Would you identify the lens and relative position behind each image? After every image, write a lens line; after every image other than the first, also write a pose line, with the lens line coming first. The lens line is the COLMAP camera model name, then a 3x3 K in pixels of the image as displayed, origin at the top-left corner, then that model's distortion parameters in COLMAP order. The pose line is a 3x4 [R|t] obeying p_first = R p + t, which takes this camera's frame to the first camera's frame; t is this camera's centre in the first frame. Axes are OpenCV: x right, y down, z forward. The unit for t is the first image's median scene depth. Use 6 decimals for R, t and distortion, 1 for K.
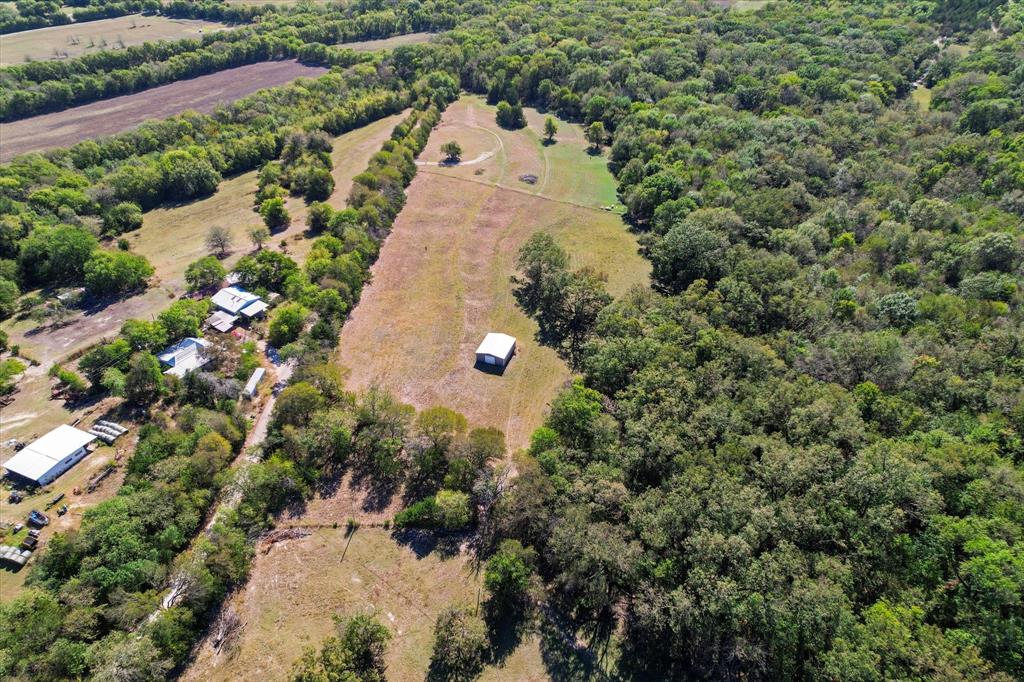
lens RADIAL K [[649.6, 0, 503.5], [0, 649.6, 369.0], [0, 0, 1]] dist [-0.063841, 0.056008]
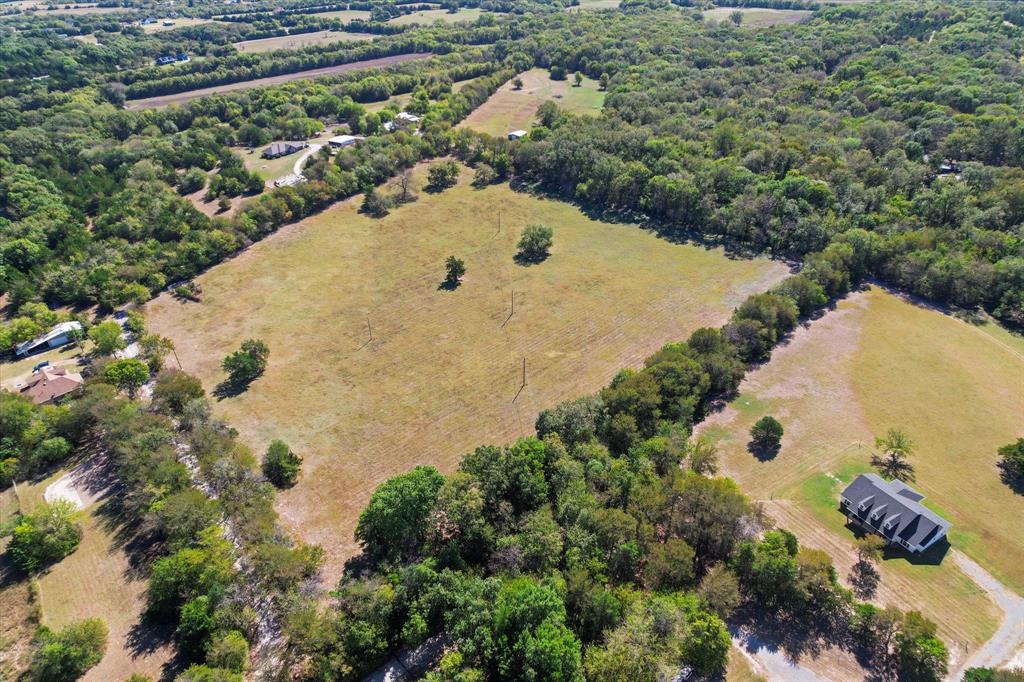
lens RADIAL K [[649.6, 0, 513.0], [0, 649.6, 354.2], [0, 0, 1]] dist [-0.063841, 0.056008]
pose [[0.988836, 0.069683, -0.131712, 0.151334], [-0.079894, 0.994061, -0.073891, 0.419376], [0.125781, 0.083590, 0.988530, -0.545194]]
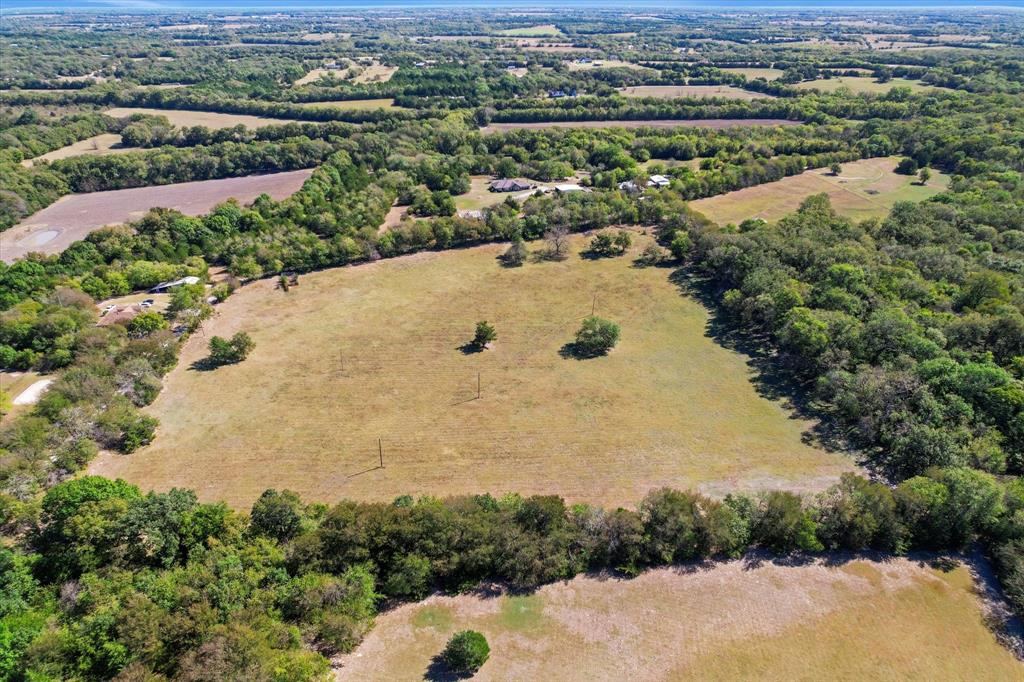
lens RADIAL K [[649.6, 0, 514.9], [0, 649.6, 342.4], [0, 0, 1]] dist [-0.063841, 0.056008]
pose [[0.676569, 0.355582, -0.644838, 0.416569], [-0.456205, 0.889794, 0.012004, 0.282739], [0.578041, 0.286057, 0.764225, -0.384843]]
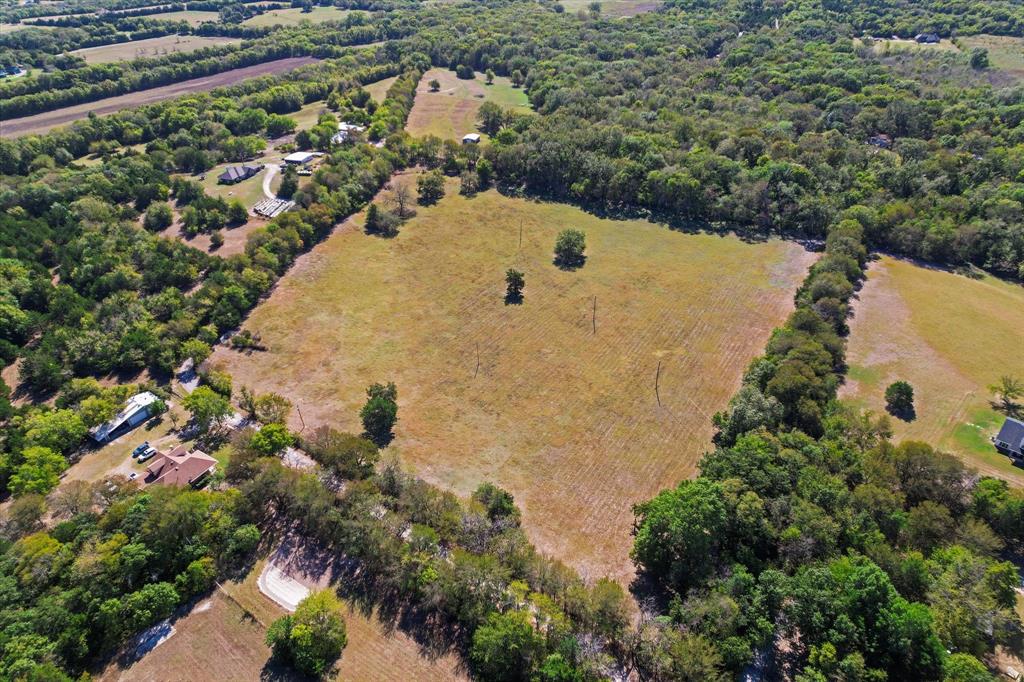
lens RADIAL K [[649.6, 0, 517.8], [0, 649.6, 360.2], [0, 0, 1]] dist [-0.063841, 0.056008]
pose [[0.993689, -0.070169, 0.087508, -0.047138], [0.075280, 0.995558, -0.056538, 0.405683], [-0.083152, 0.062769, 0.994558, -0.551780]]
